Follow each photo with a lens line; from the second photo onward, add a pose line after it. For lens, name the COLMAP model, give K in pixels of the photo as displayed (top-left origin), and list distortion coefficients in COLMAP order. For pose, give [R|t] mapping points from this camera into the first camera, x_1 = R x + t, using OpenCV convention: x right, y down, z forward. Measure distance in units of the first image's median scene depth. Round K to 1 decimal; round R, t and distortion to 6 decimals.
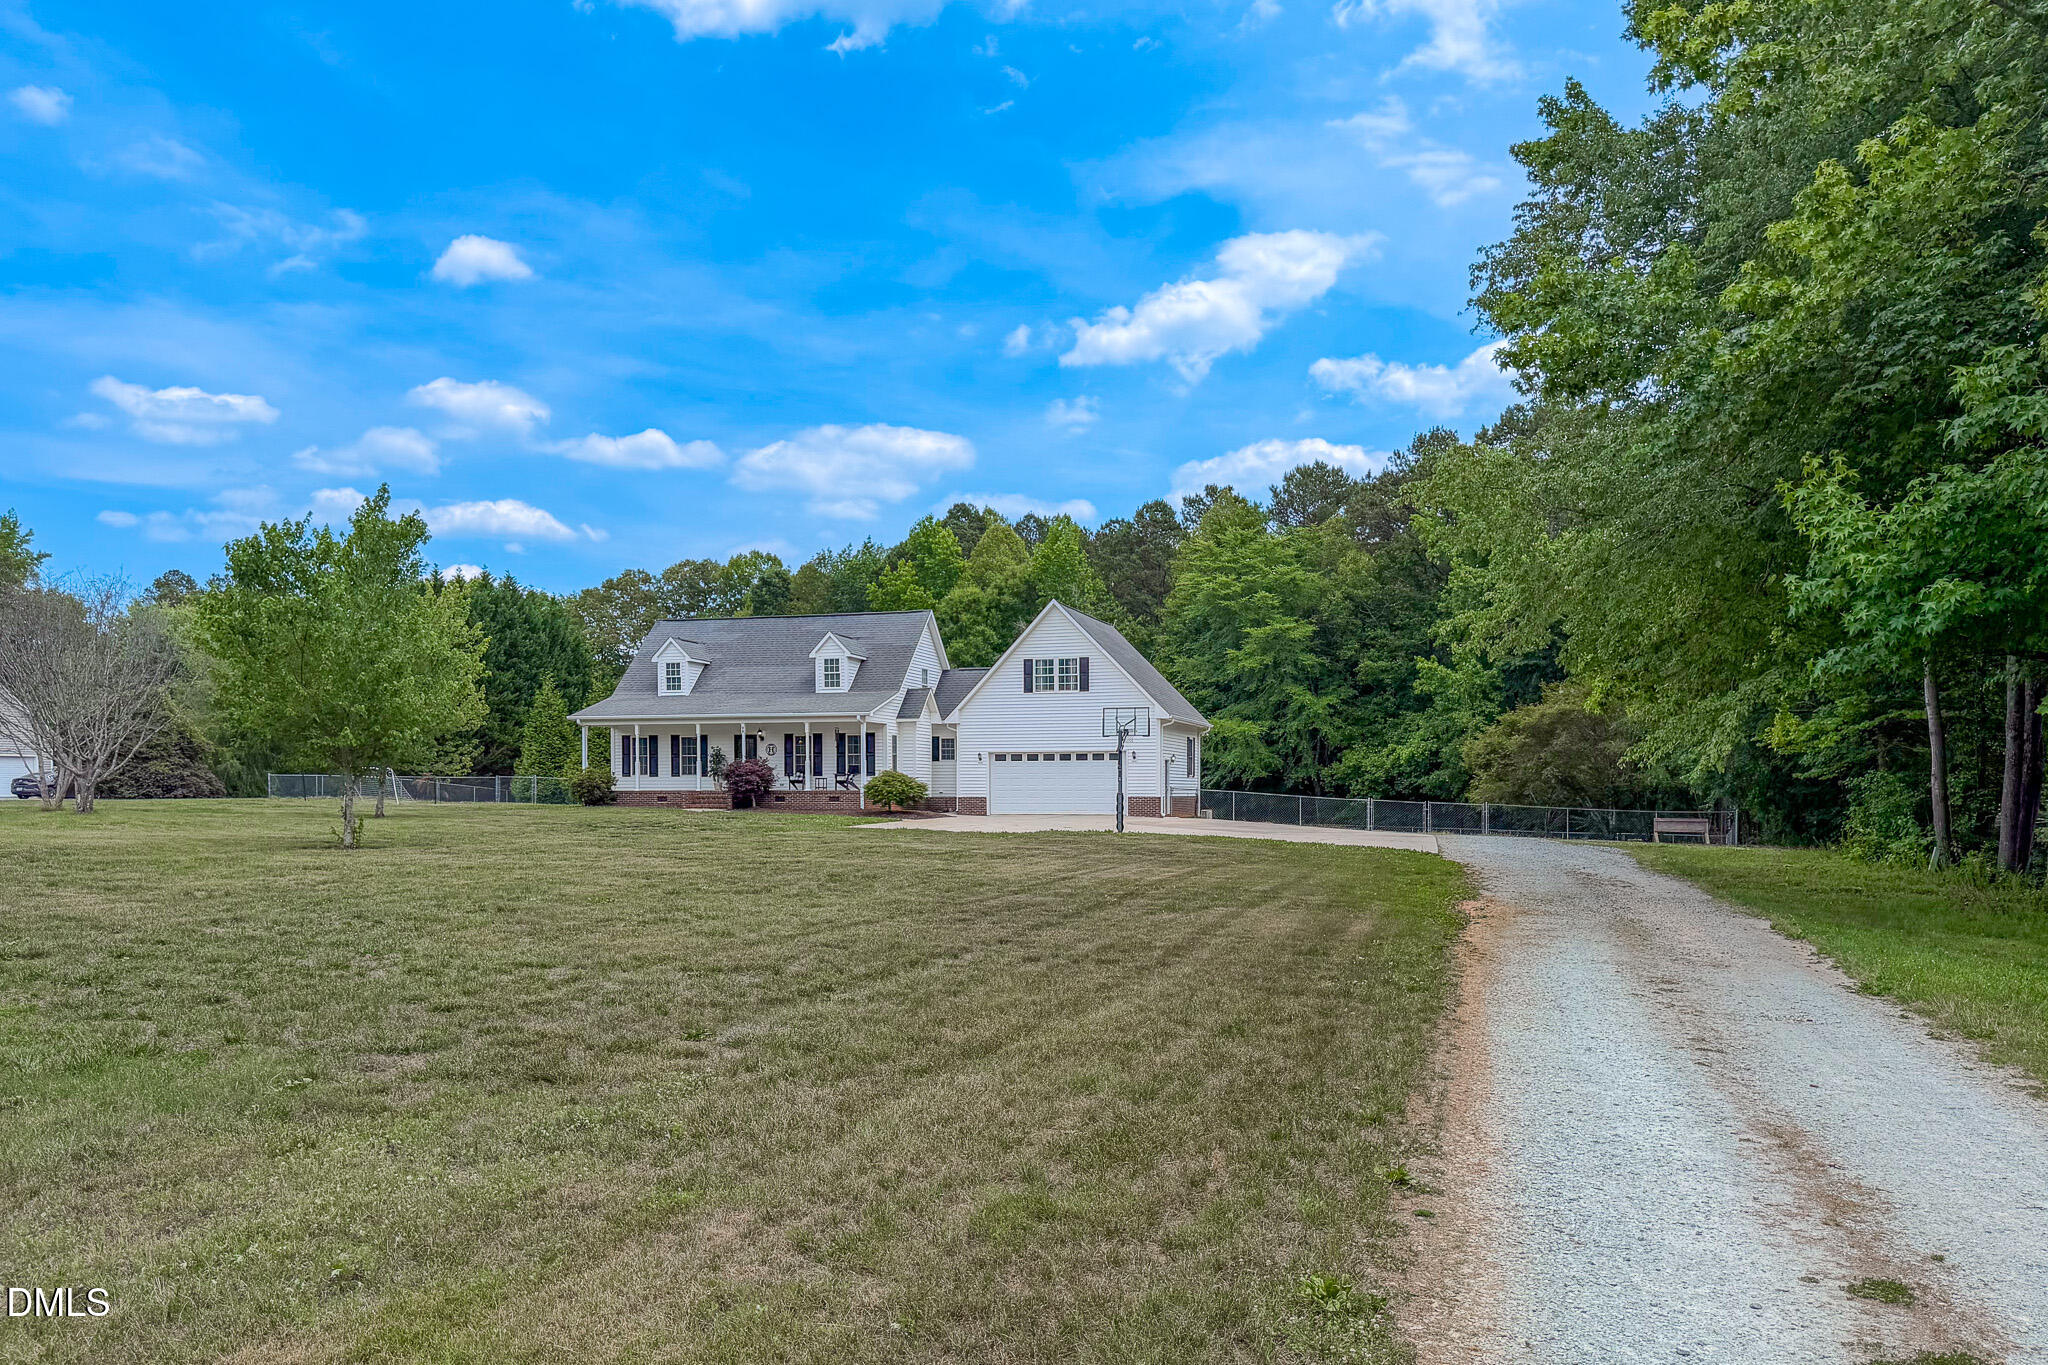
lens RADIAL K [[1446.1, 0, 996.8], [0, 1446.1, 793.2], [0, 0, 1]] dist [0.166665, -0.343648]
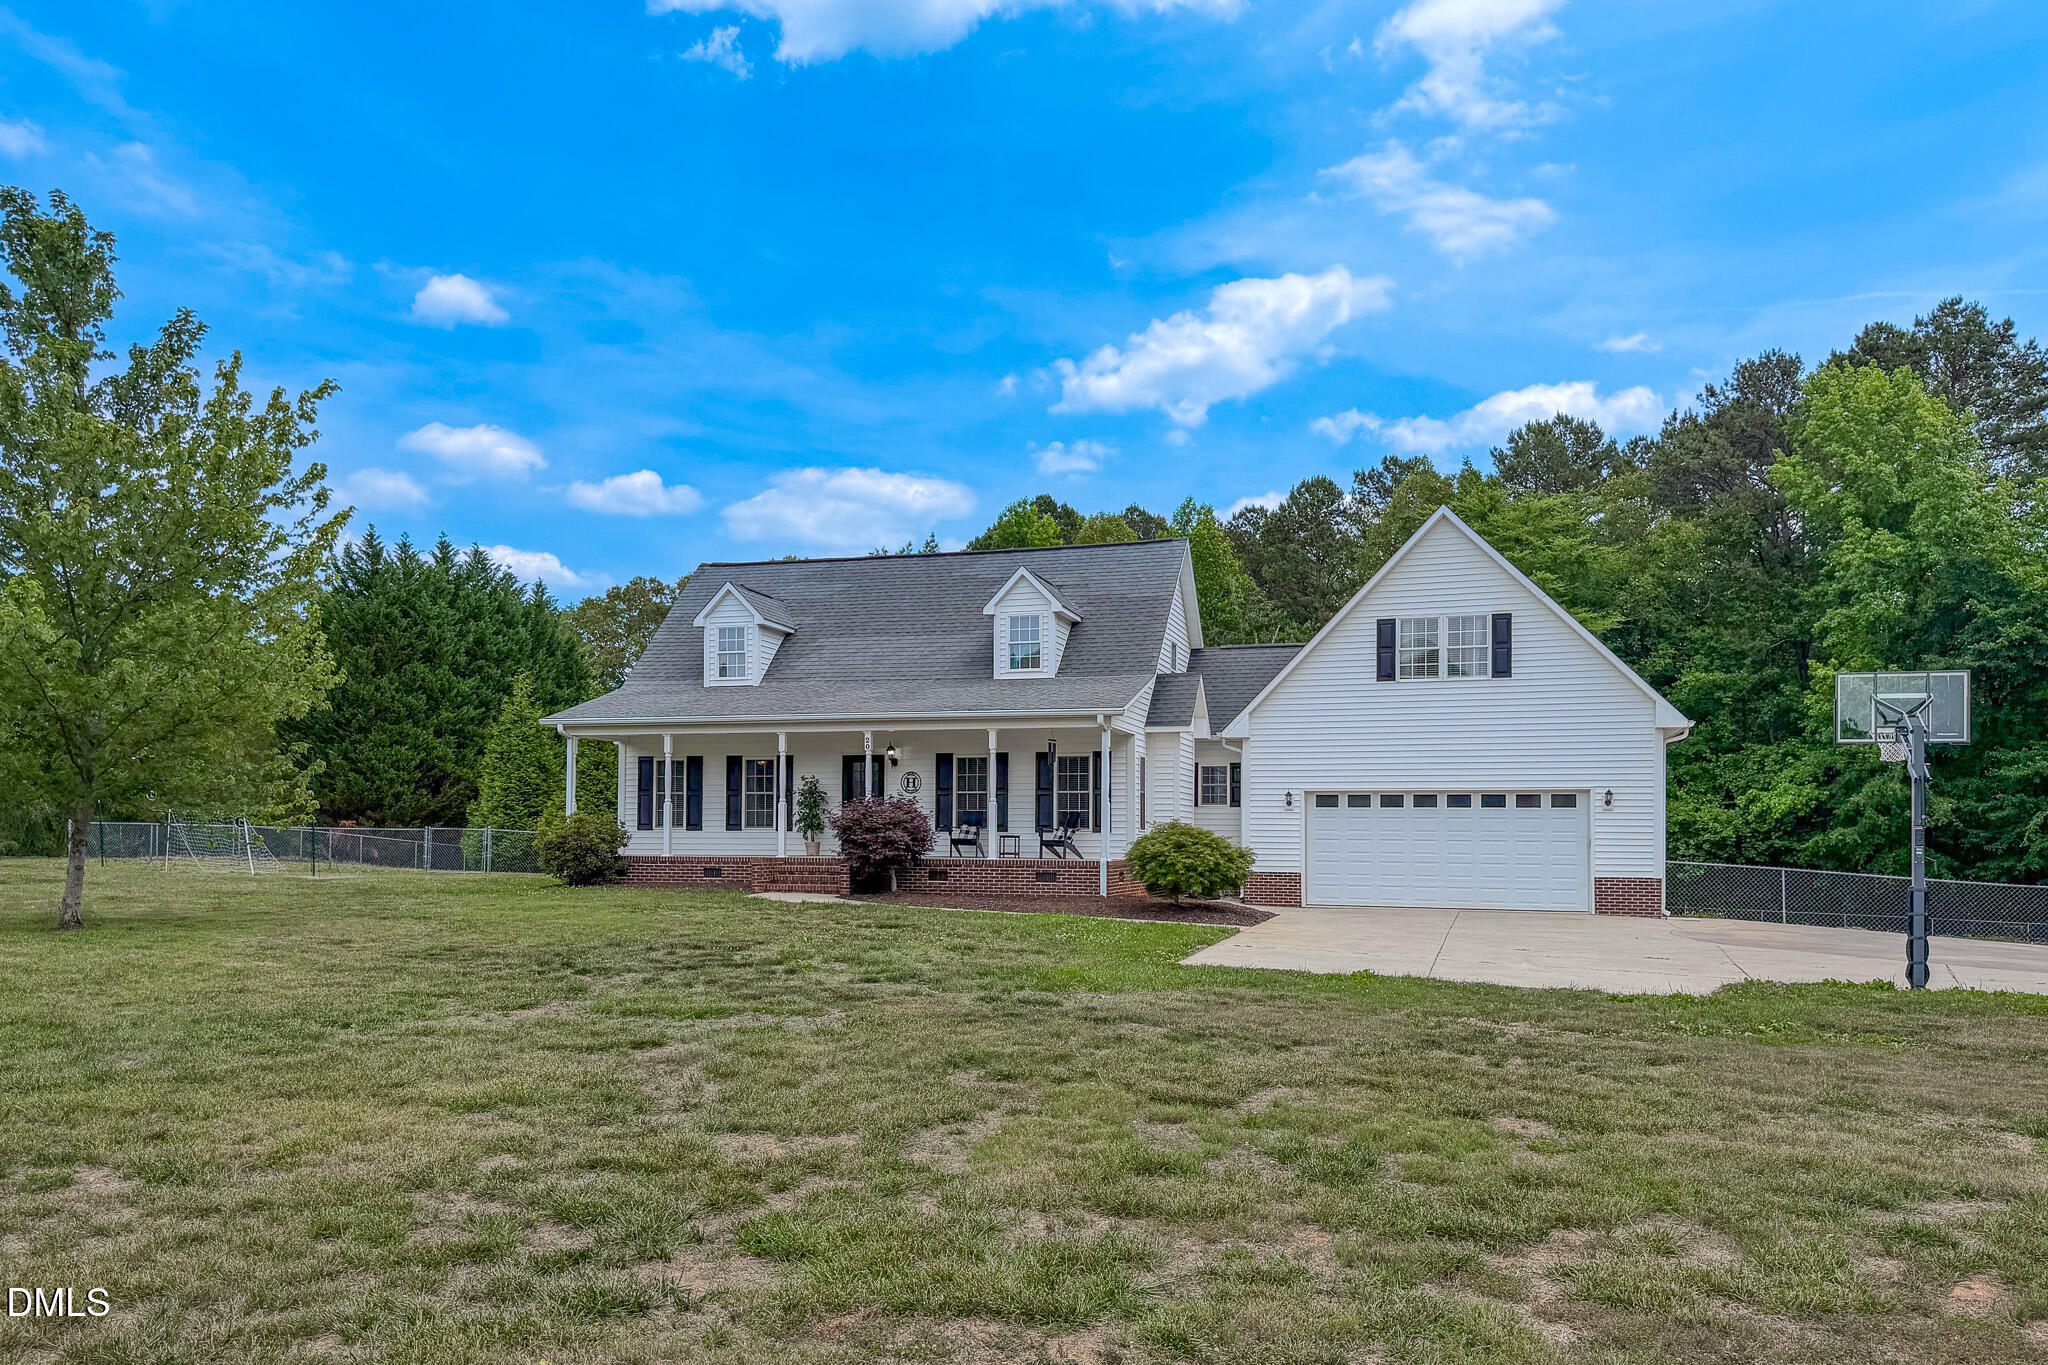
lens RADIAL K [[1446.1, 0, 996.8], [0, 1446.1, 793.2], [0, 0, 1]] dist [0.166665, -0.343648]
pose [[0.999969, 0.007897, 0.000685, -0.122529], [-0.007868, 0.999341, -0.035439, -0.006985], [-0.000965, 0.035432, 0.999372, 0.452400]]
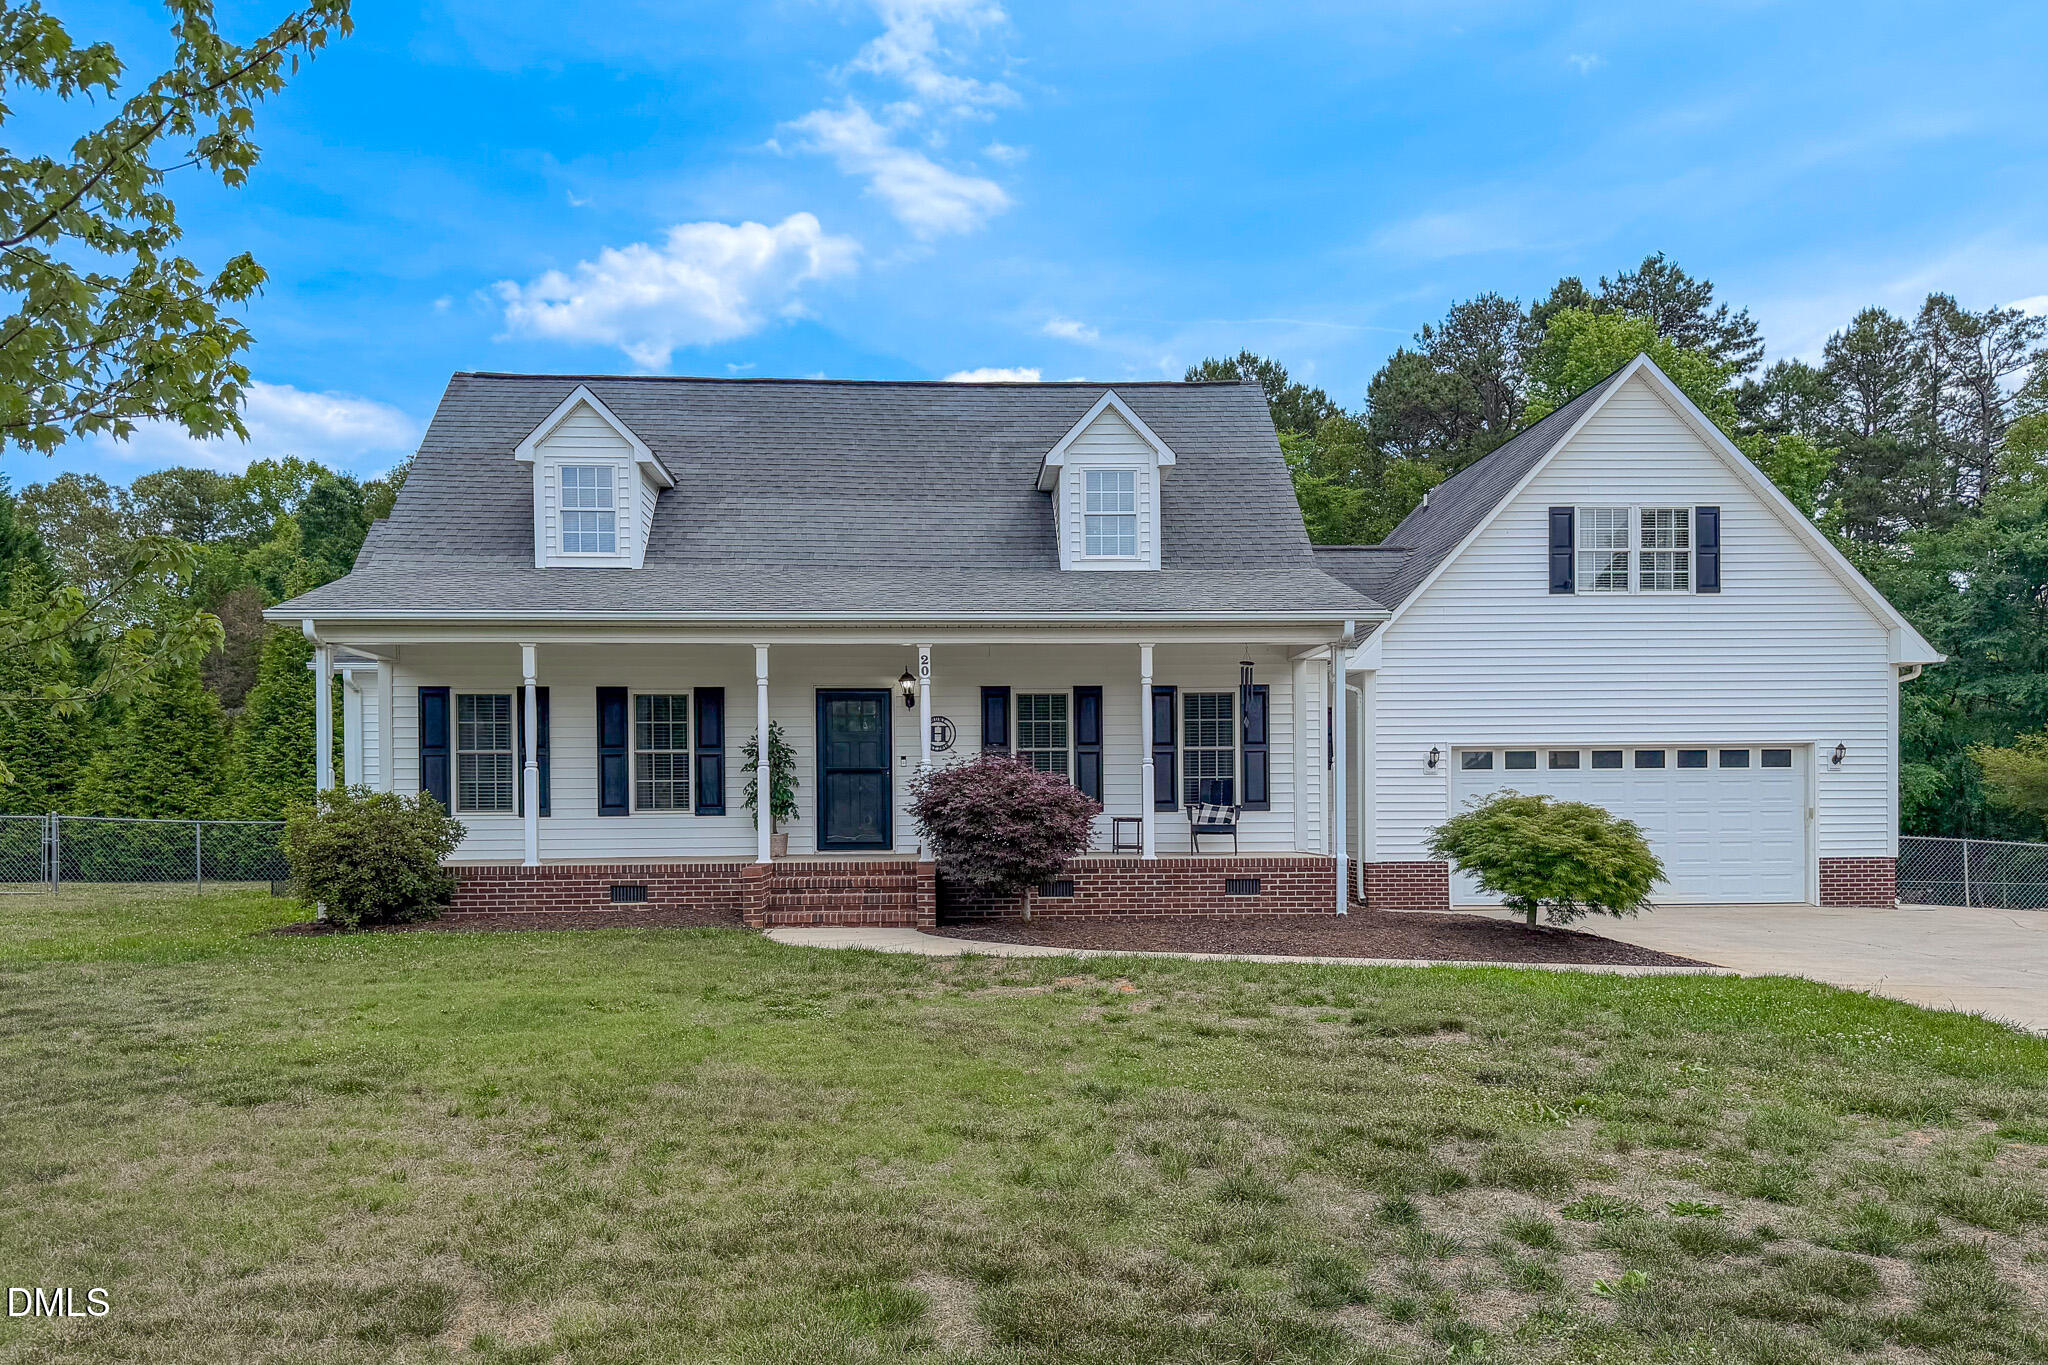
lens RADIAL K [[1490.2, 0, 983.3], [0, 1490.2, 812.5], [0, 0, 1]] dist [0.009296, -0.022337]
pose [[0.936856, -0.008638, 0.349610, -0.262403], [0.008549, 0.999962, 0.001796, -0.012347], [-0.349612, 0.001306, 0.936894, 0.672934]]
